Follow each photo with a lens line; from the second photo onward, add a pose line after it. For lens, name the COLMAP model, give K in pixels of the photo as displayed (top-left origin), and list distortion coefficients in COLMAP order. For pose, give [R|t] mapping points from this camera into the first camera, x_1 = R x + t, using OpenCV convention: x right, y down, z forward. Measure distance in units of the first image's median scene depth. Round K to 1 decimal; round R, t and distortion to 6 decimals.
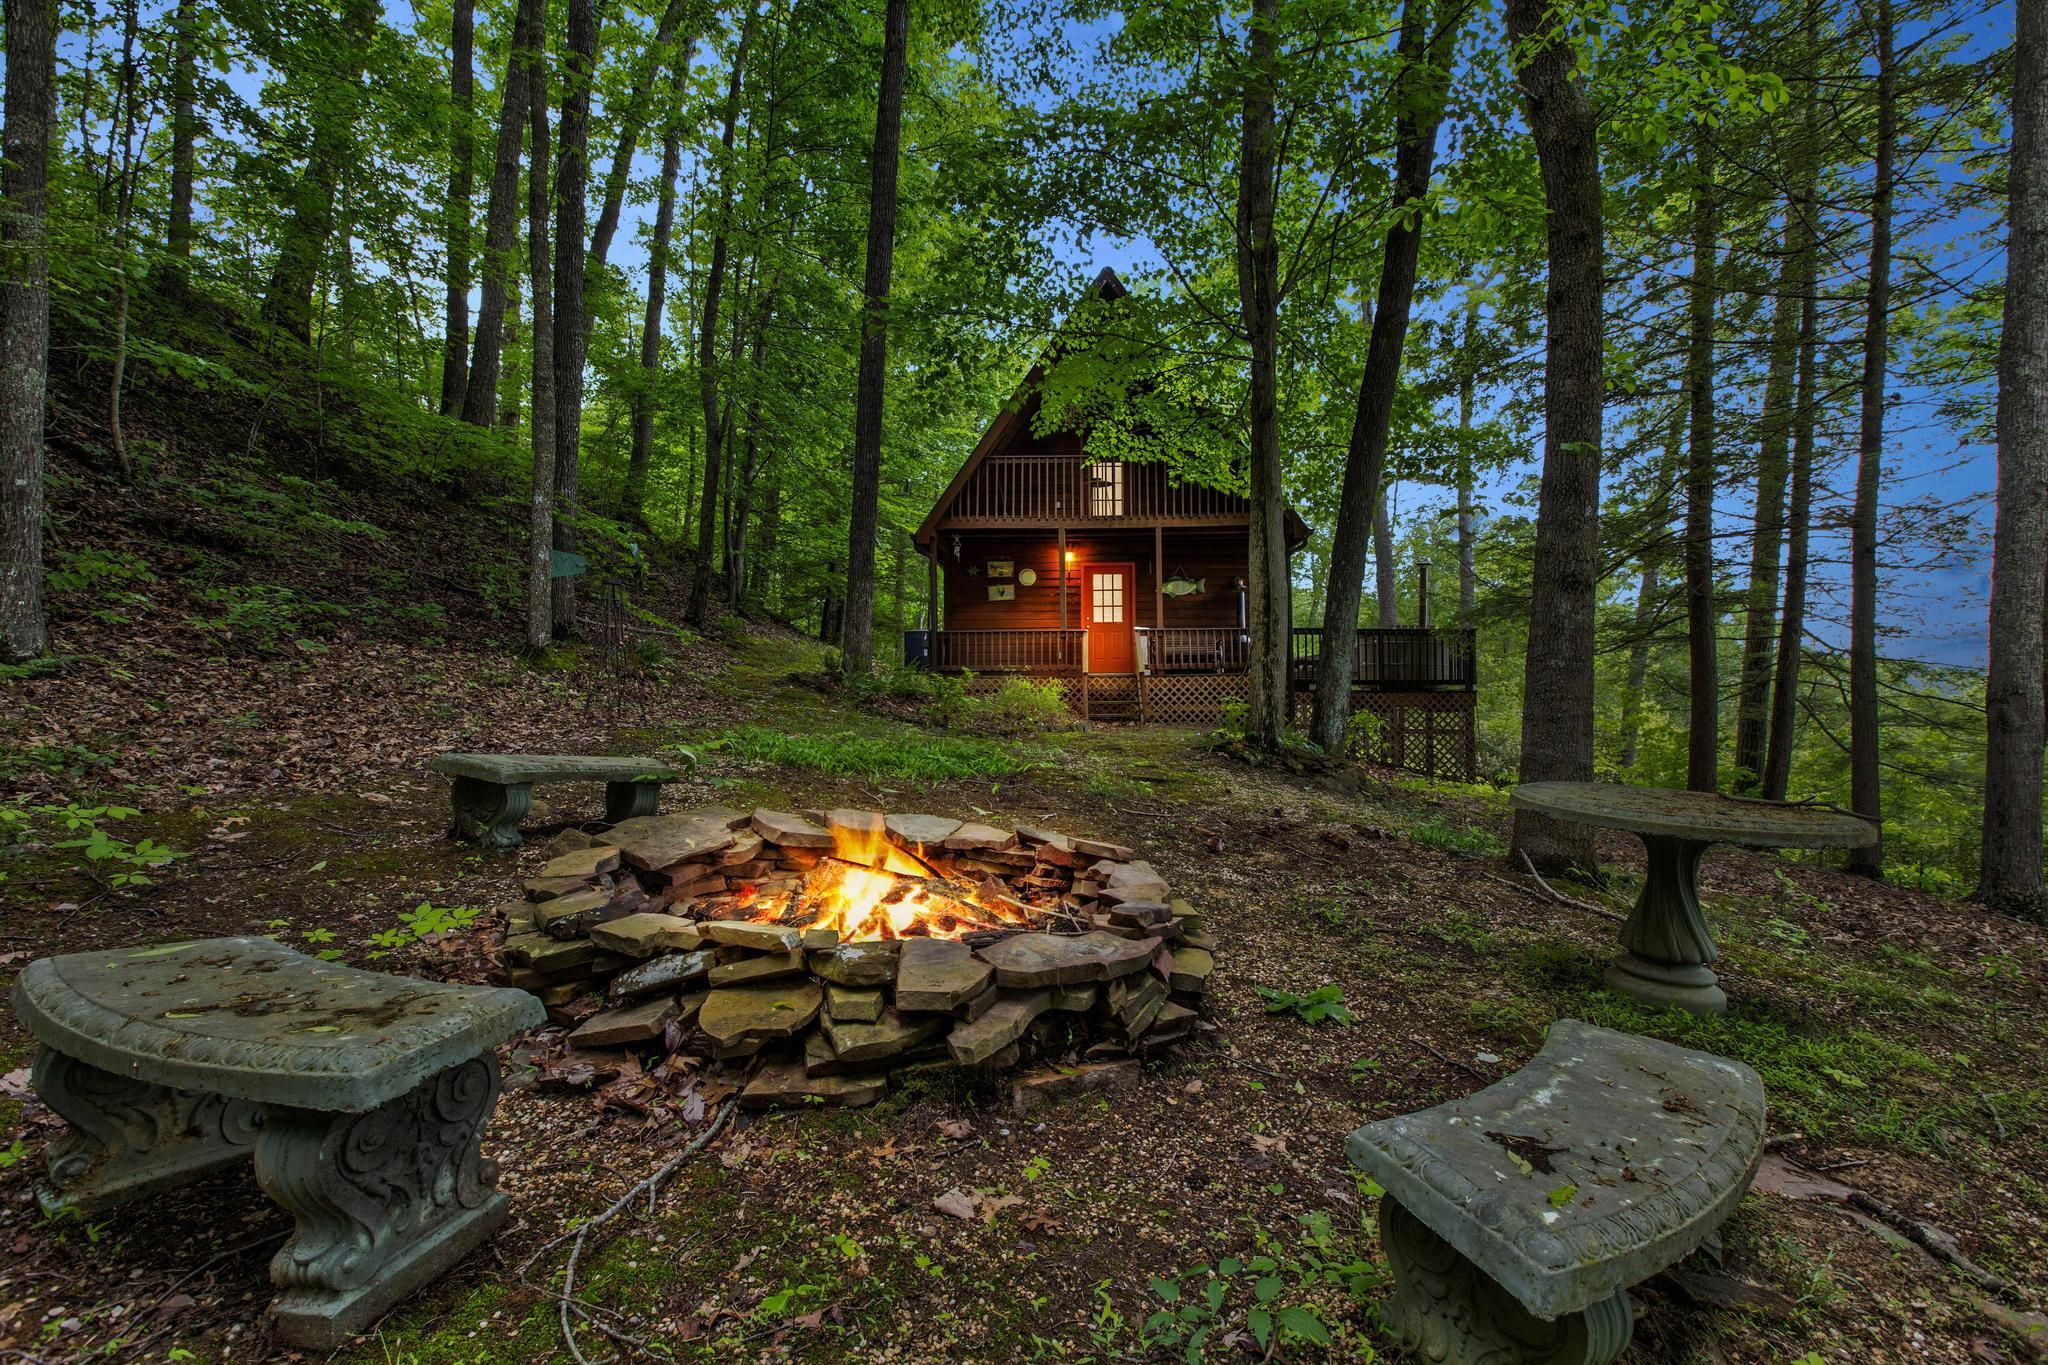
lens RADIAL K [[944.8, 0, 1024.0], [0, 944.8, 682.5], [0, 0, 1]] dist [-0.000255, -0.000015]
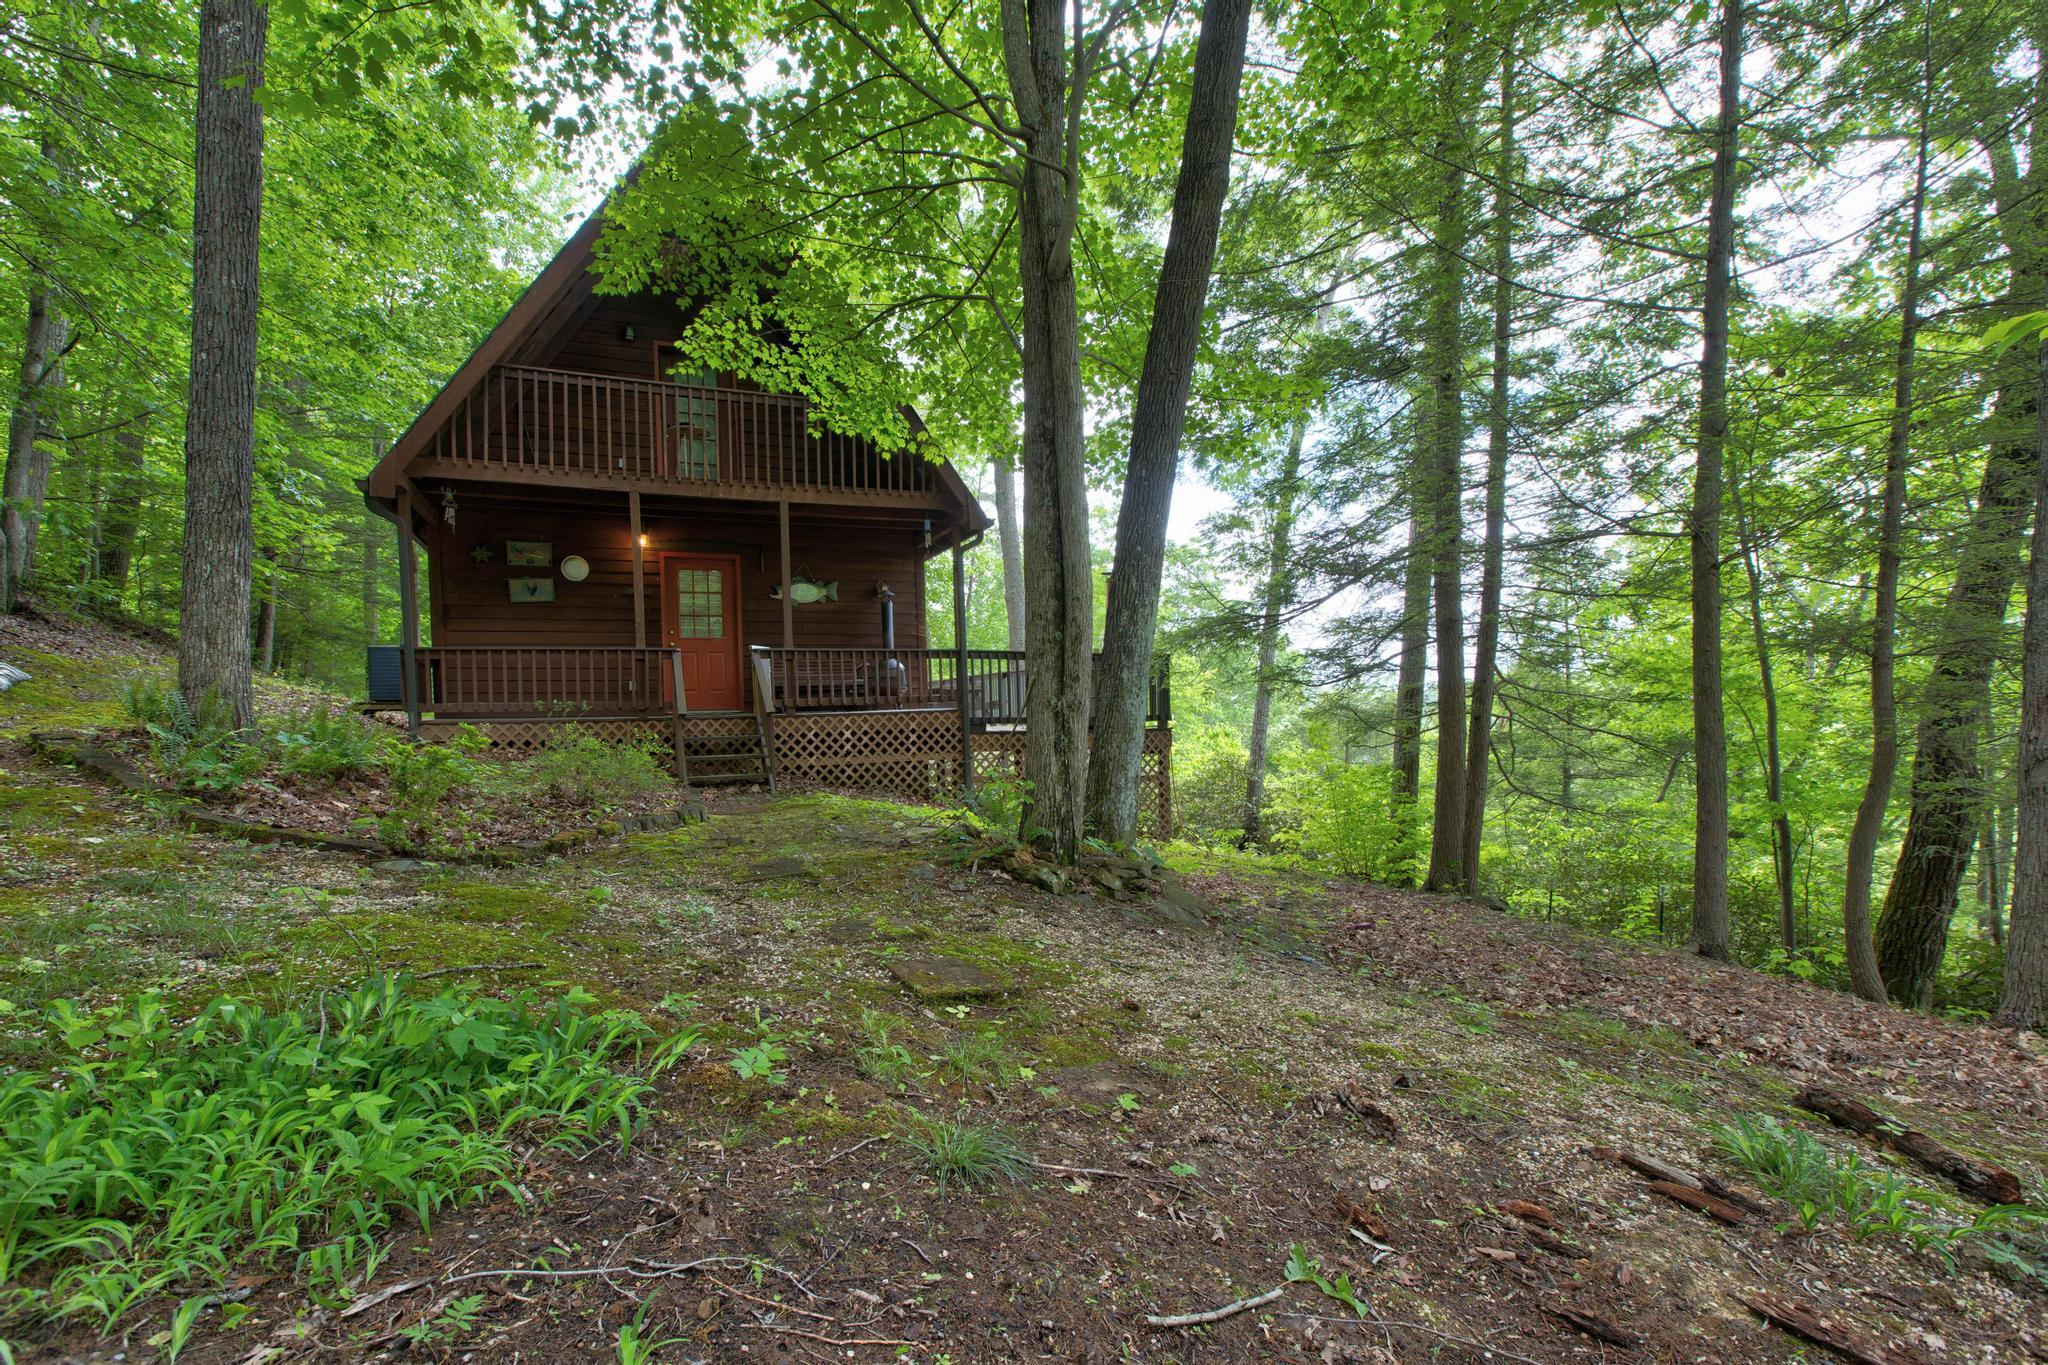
lens RADIAL K [[972.0, 0, 1020.7], [0, 972.0, 746.6], [0, 0, 1]] dist [-0.001696, -0.000209]
pose [[0.901473, -0.028919, 0.431867, -0.013993], [0.010848, 0.998962, 0.044249, -0.014233], [-0.432698, -0.035205, 0.900851, 0.274507]]
